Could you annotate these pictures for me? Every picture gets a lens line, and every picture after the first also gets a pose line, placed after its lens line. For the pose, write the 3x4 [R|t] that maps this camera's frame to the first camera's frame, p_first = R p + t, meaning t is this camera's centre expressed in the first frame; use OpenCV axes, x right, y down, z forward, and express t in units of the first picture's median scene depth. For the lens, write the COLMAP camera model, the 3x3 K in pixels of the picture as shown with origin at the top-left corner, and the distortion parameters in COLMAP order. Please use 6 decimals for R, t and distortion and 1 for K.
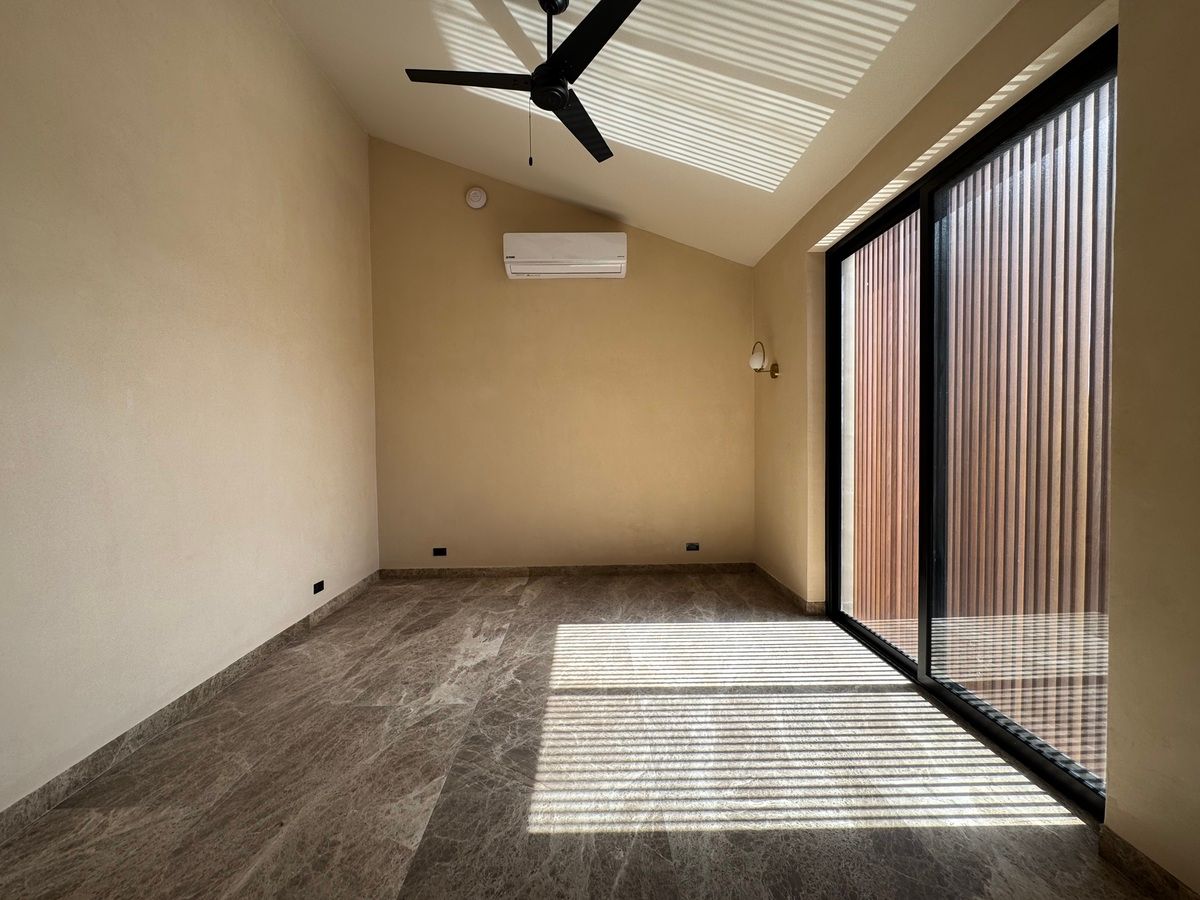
lens RADIAL K [[478.7, 0, 600.0], [0, 478.7, 450.8], [0, 0, 1]] dist [-0.002818, 0.000377]
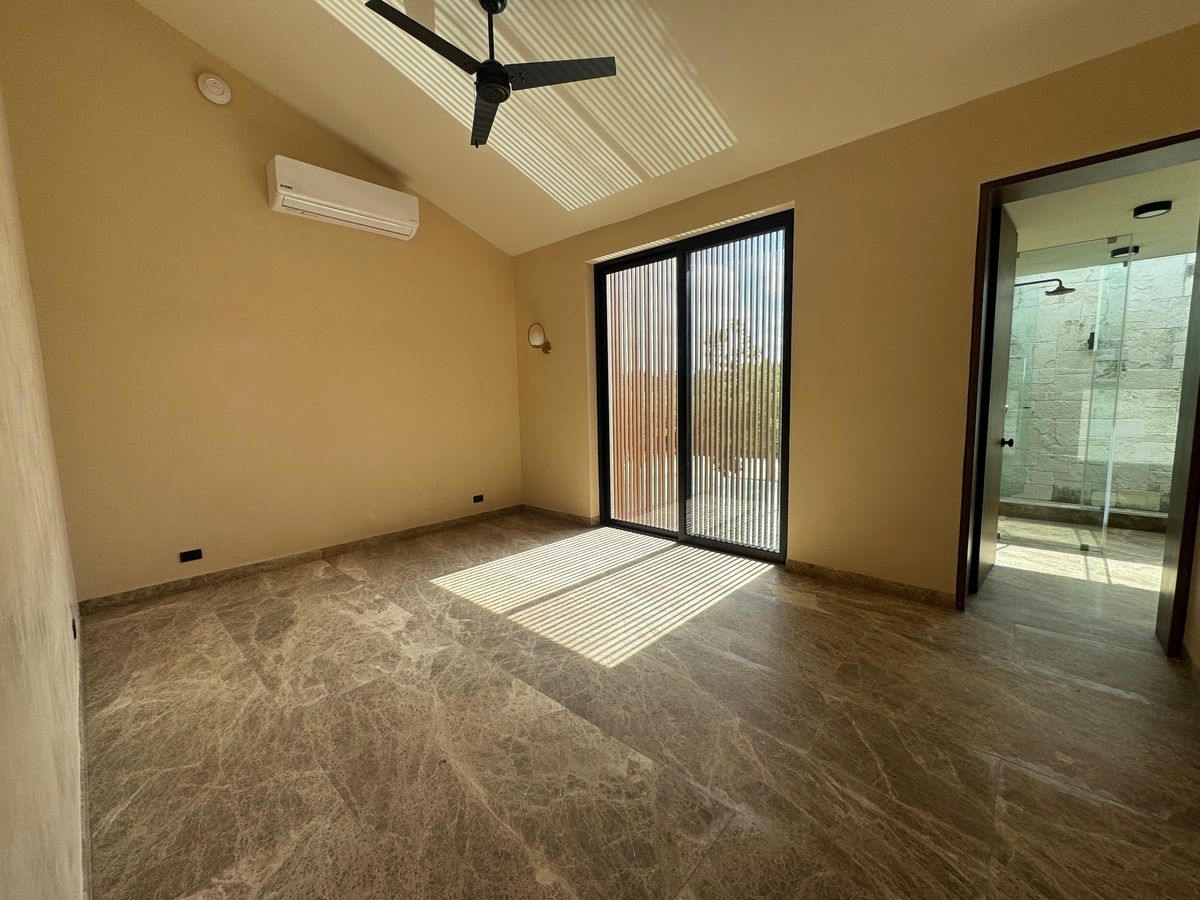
lens RADIAL K [[478.7, 0, 601.3], [0, 478.7, 448.2], [0, 0, 1]] dist [-0.002818, 0.000377]
pose [[0.691267, -0.077993, 0.718378, -0.562063], [0.035453, 0.996621, 0.074086, 0.011931], [-0.721729, -0.025744, 0.691696, 0.016023]]
